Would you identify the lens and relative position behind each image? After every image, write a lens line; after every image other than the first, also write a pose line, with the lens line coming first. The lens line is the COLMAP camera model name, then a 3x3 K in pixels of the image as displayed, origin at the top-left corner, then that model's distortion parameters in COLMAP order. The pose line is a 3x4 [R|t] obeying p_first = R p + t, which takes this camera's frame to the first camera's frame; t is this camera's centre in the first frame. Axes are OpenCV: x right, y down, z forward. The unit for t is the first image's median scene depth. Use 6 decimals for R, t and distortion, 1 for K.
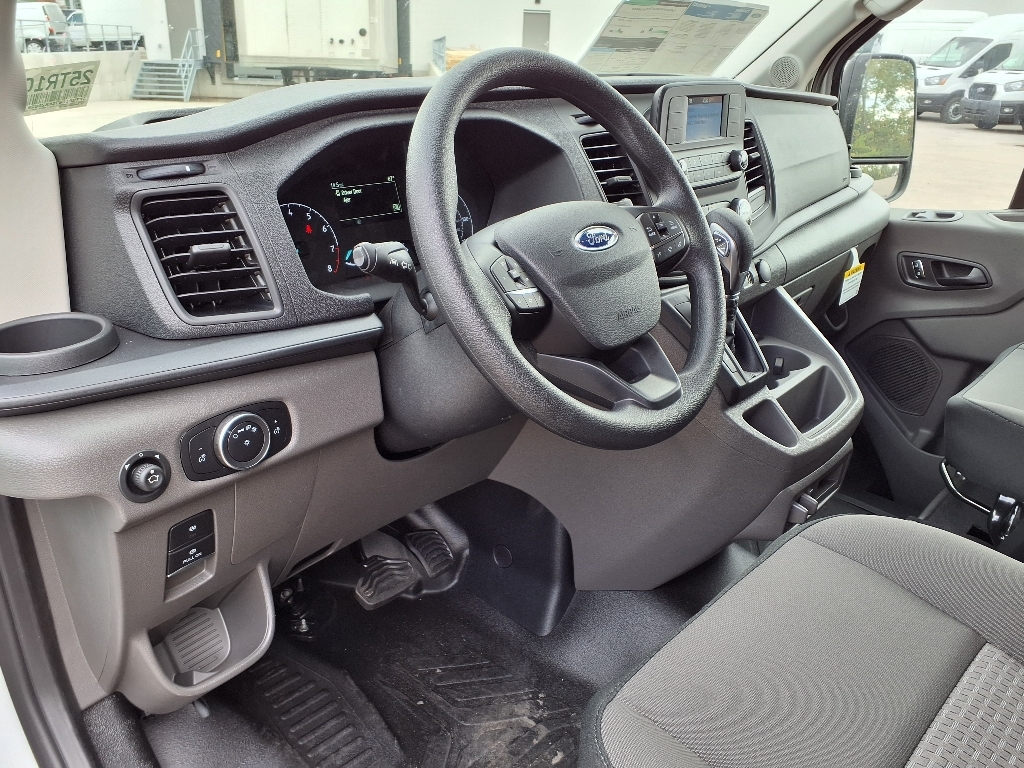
lens RADIAL K [[810.0, 0, 512.0], [0, 810.0, 384.0], [0, 0, 1]] dist [0.068476, -0.146748]
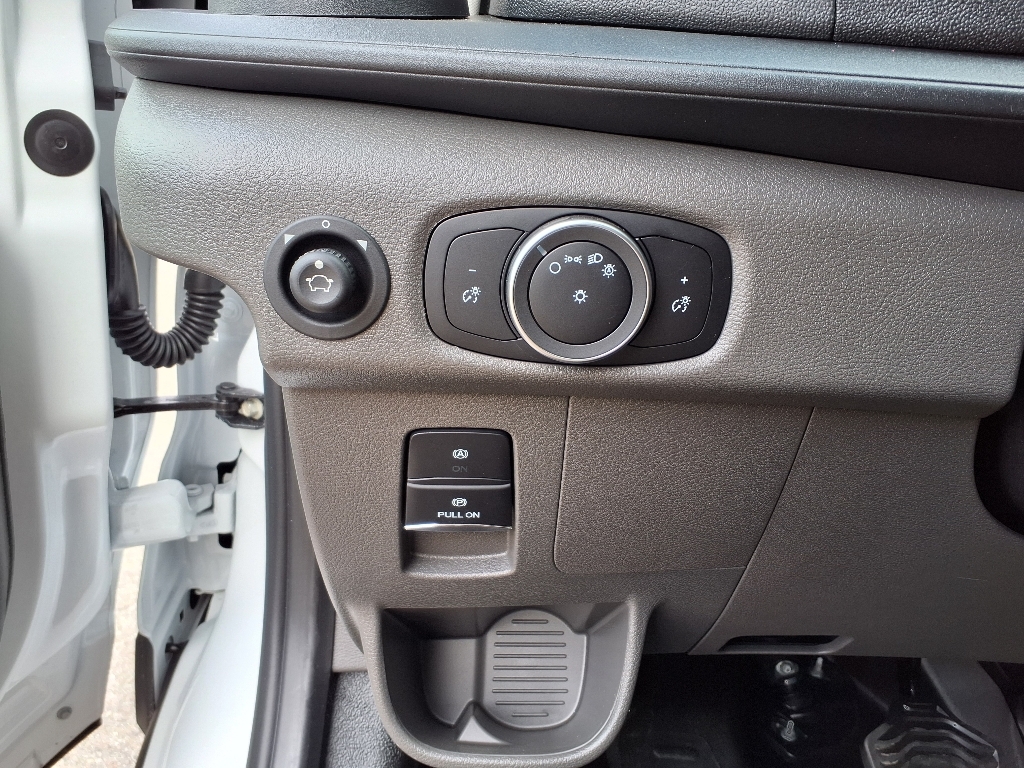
lens RADIAL K [[823.3, 0, 507.3], [0, 823.3, 388.3], [0, 0, 1]] dist [0.074419, -0.085149]
pose [[0.646133, 0.307189, -0.698675, -0.034944], [-0.316402, 0.940868, 0.121067, 0.049172], [0.694552, 0.142837, 0.705121, 0.447273]]
